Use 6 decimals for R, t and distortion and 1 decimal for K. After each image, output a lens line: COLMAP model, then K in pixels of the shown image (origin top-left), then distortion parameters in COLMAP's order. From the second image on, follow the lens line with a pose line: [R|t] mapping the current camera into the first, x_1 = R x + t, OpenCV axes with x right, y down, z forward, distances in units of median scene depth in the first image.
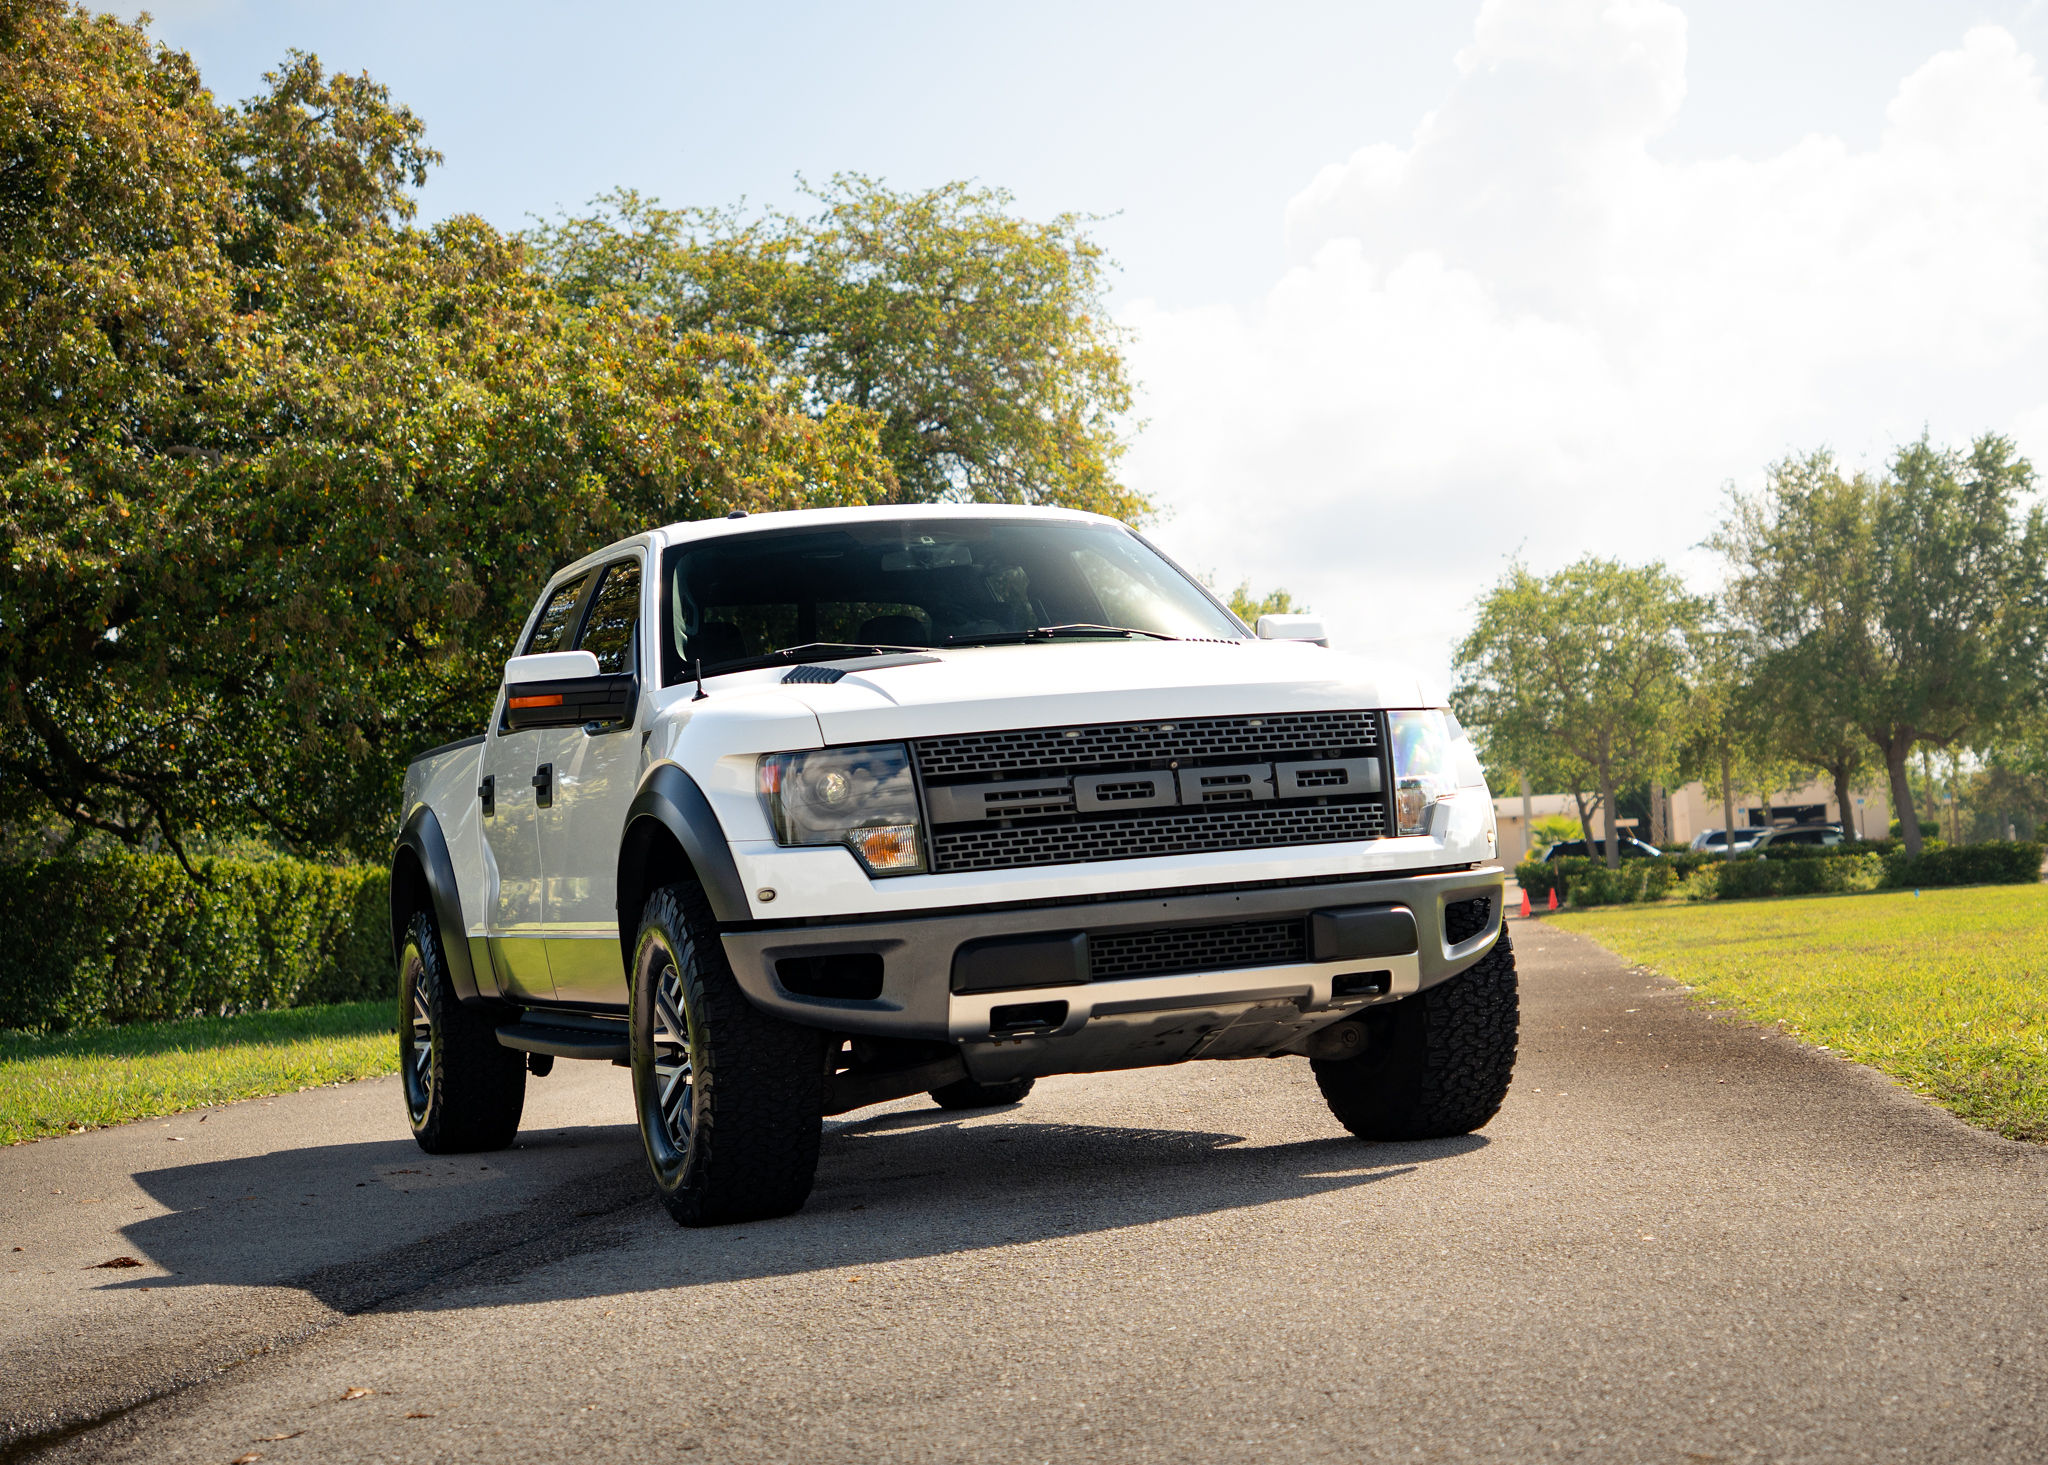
lens RADIAL K [[3270.4, 0, 1075.6], [0, 3270.4, 735.5], [0, 0, 1]] dist [0.279554, 0.056409]
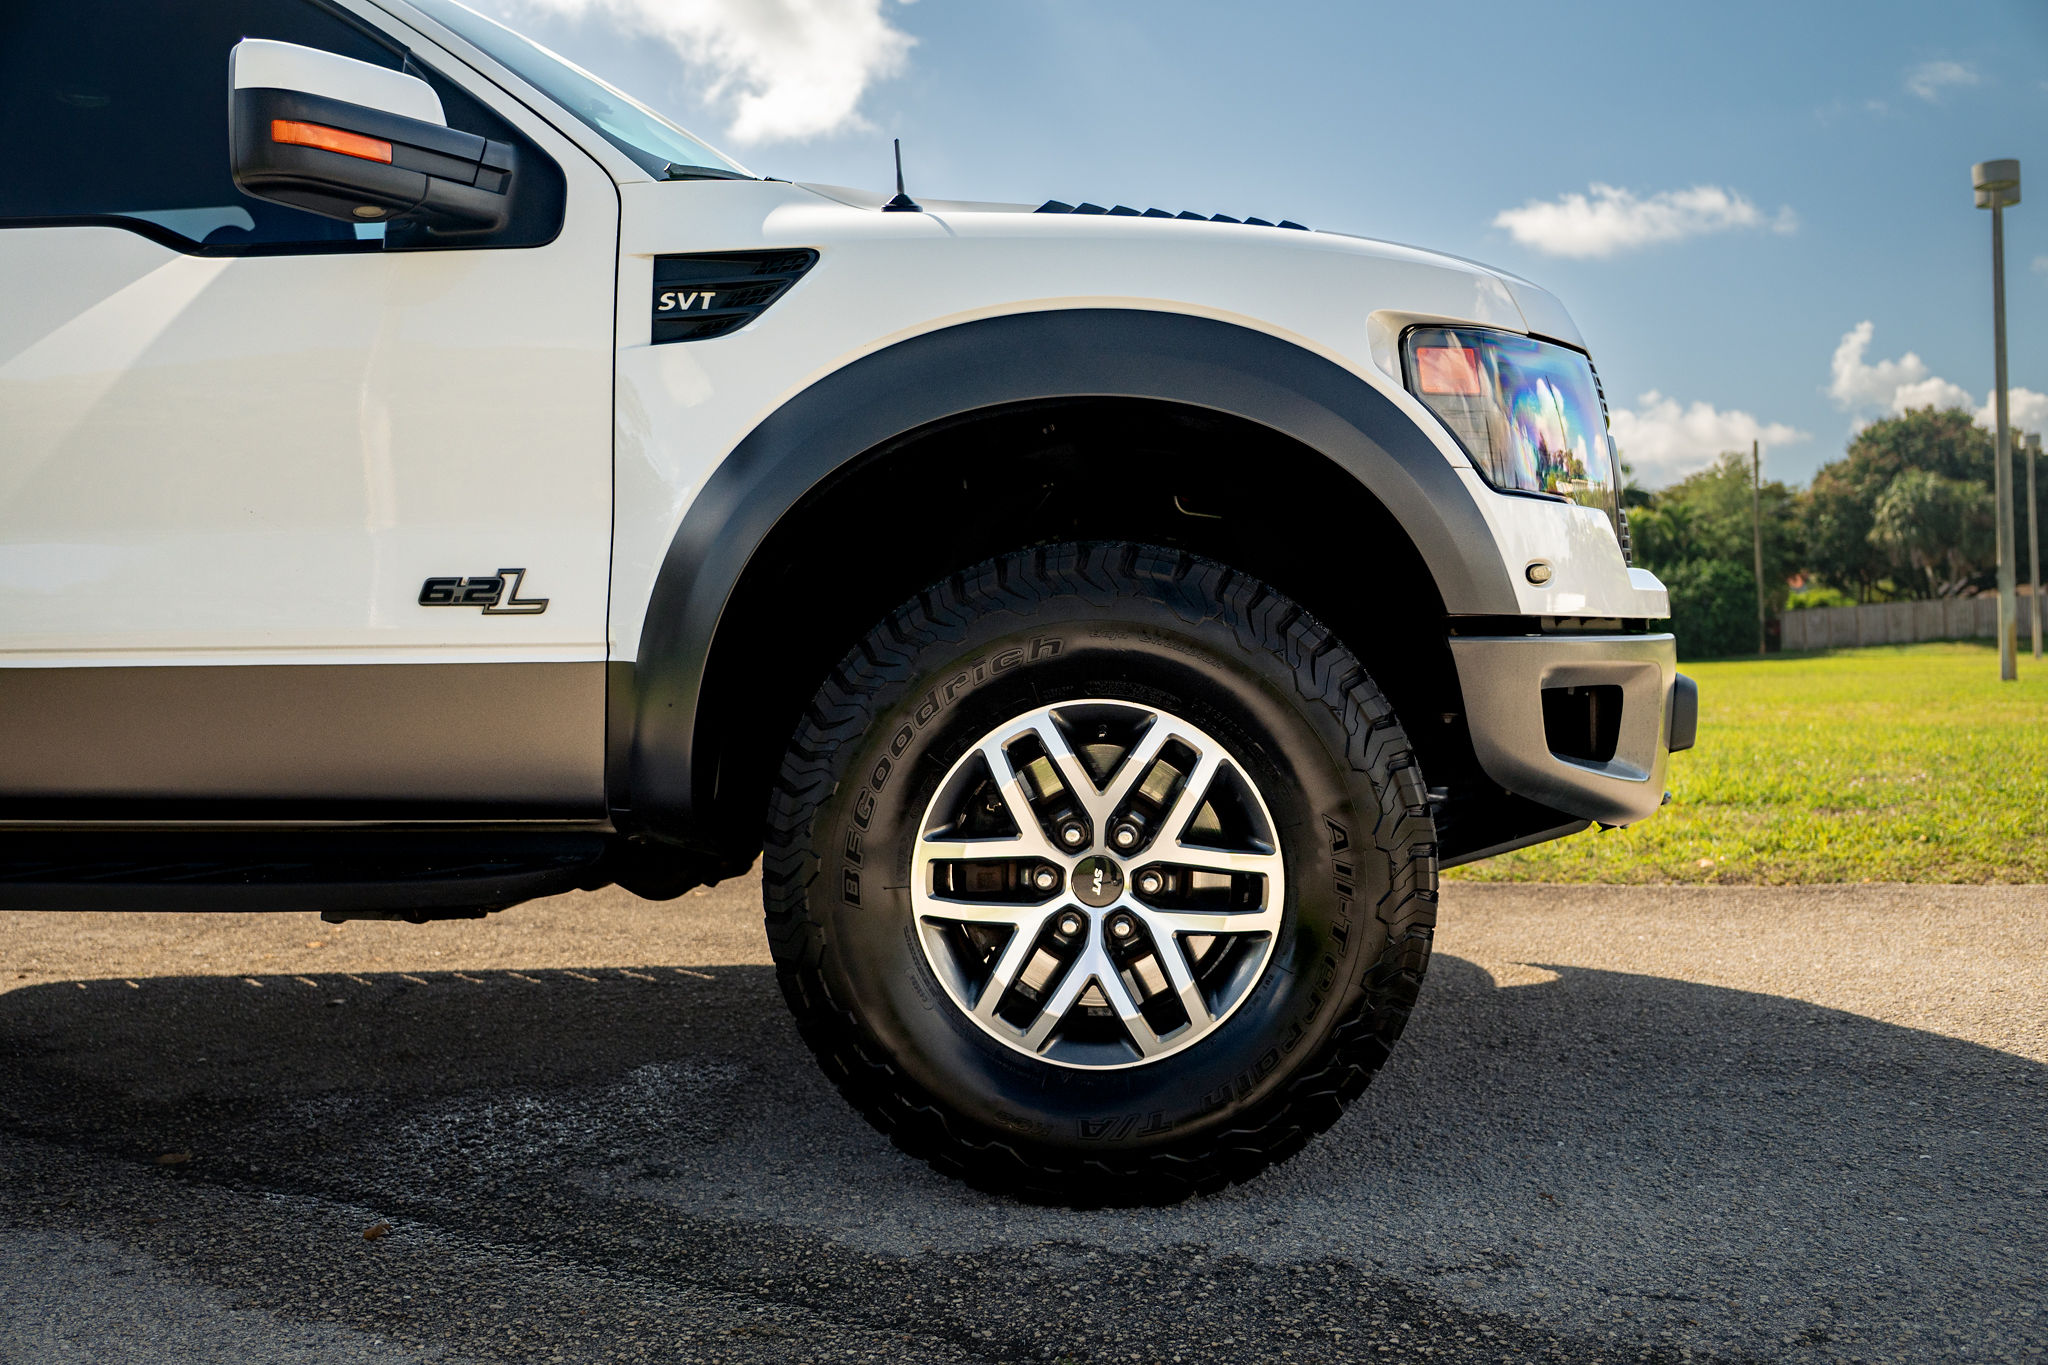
lens RADIAL K [[1925.2, 0, 1024.0], [0, 1925.2, 682.5], [0, 0, 1]] dist [-0.085740, -0.000452]
pose [[0.455578, 0.059465, 0.888207, -0.406103], [-0.053299, 0.997799, -0.039464, 0.082216], [-0.888599, -0.029362, 0.457745, 0.908369]]
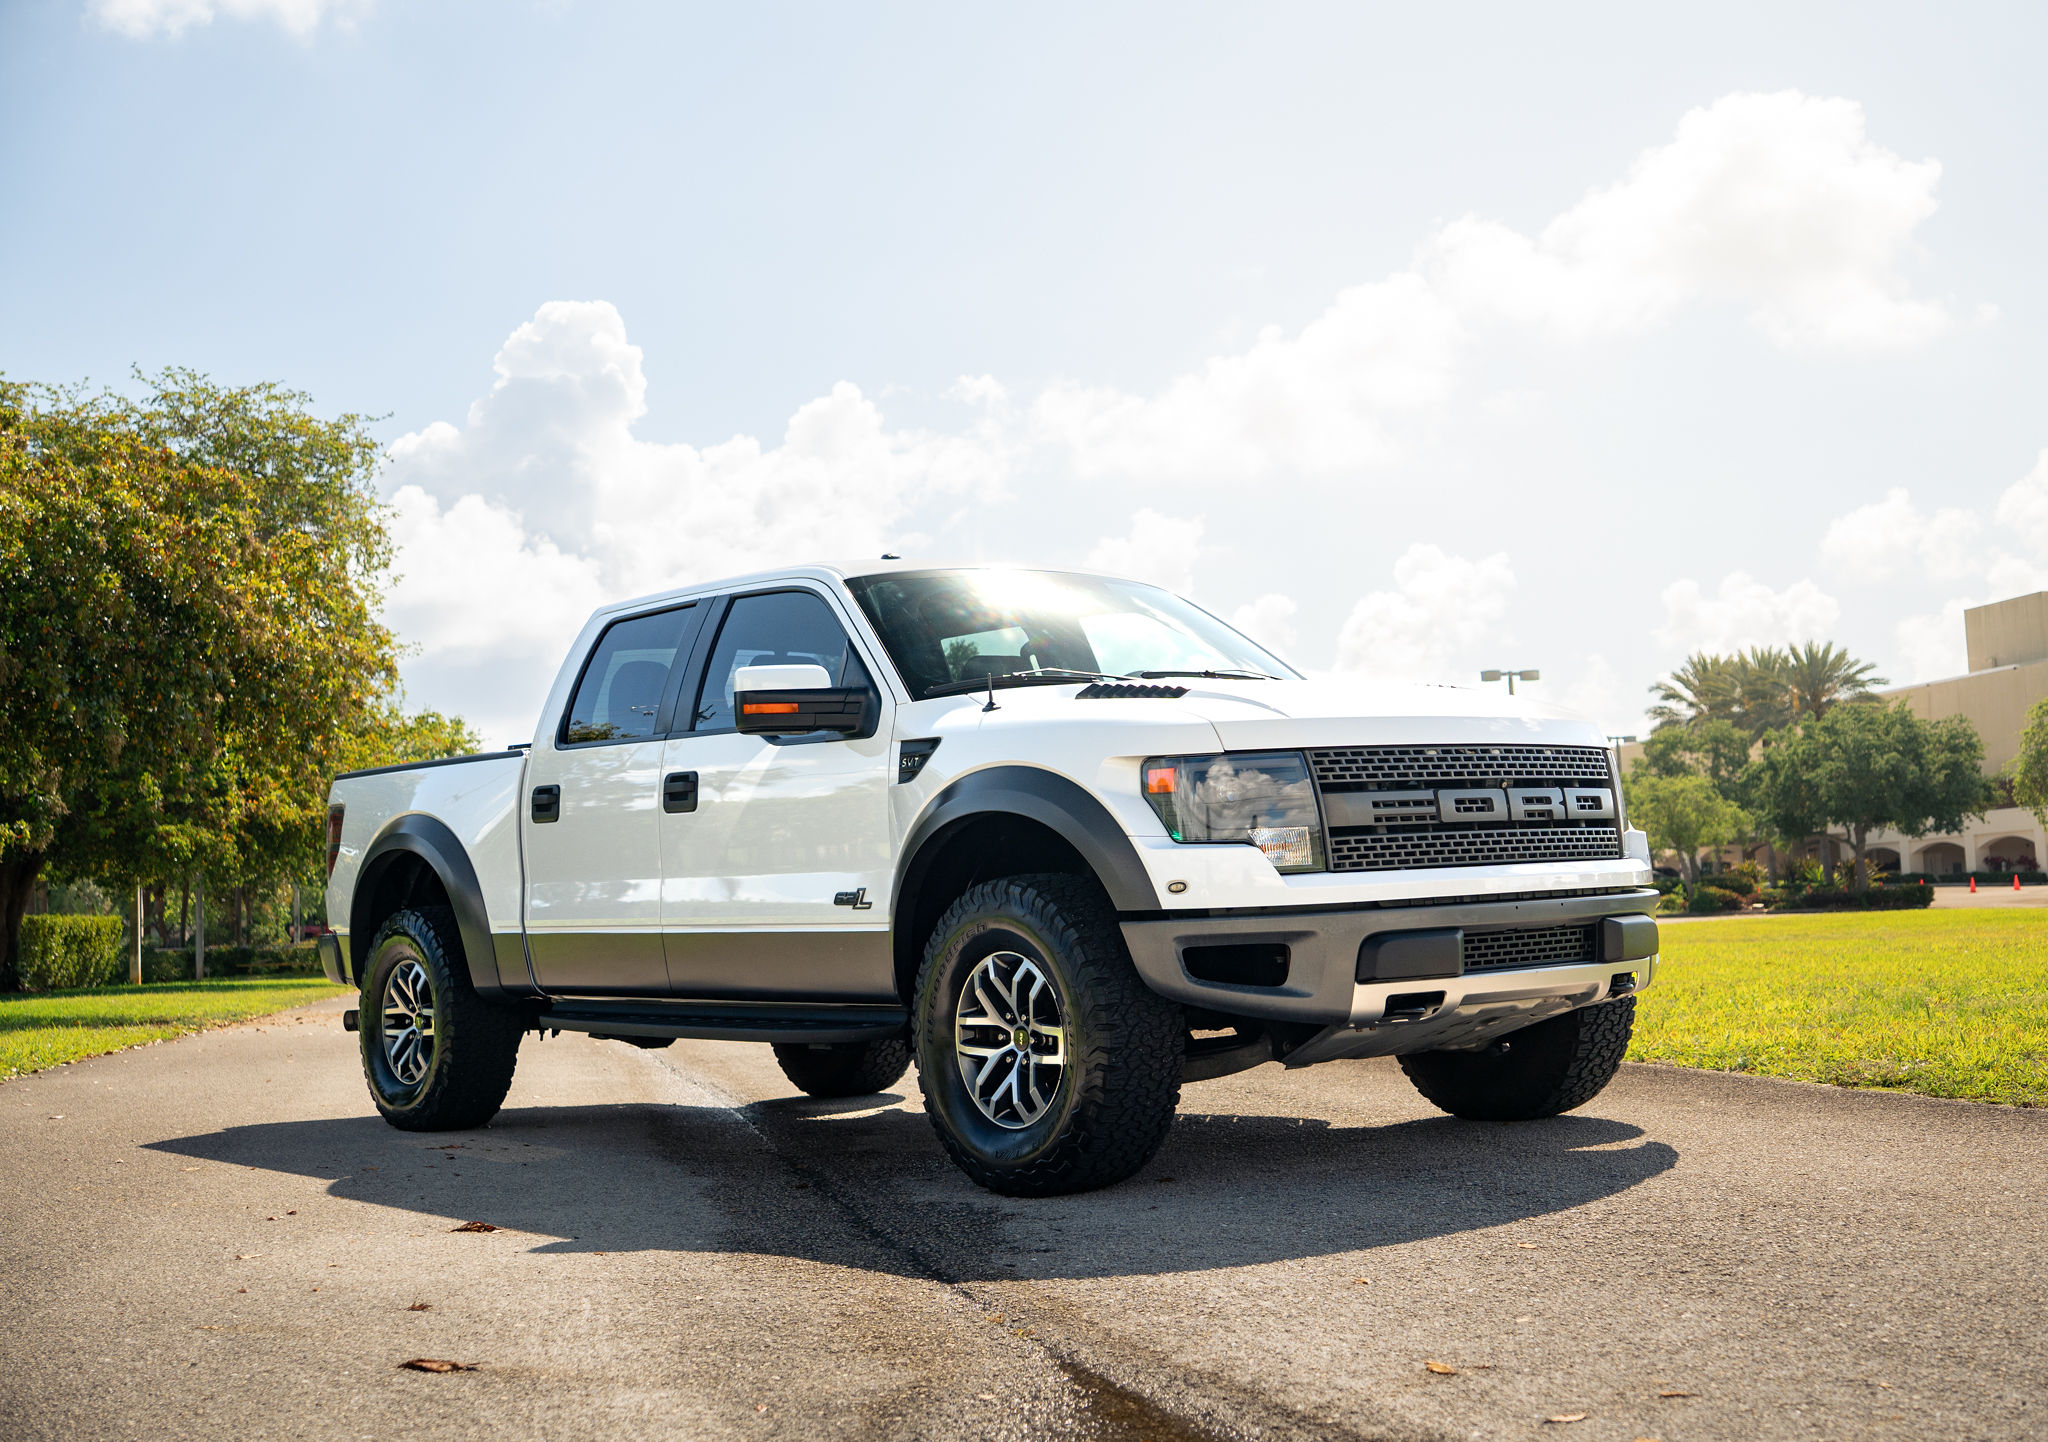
lens RADIAL K [[2396.3, 0, 1024.0], [0, 2396.3, 721.0], [0, 0, 1]] dist [-0.057678, 0.334108]
pose [[0.948422, 0.055484, 0.312118, -0.380148], [-0.039940, 0.997633, -0.055980, 0.039425], [-0.314485, 0.040627, 0.948393, 0.264486]]
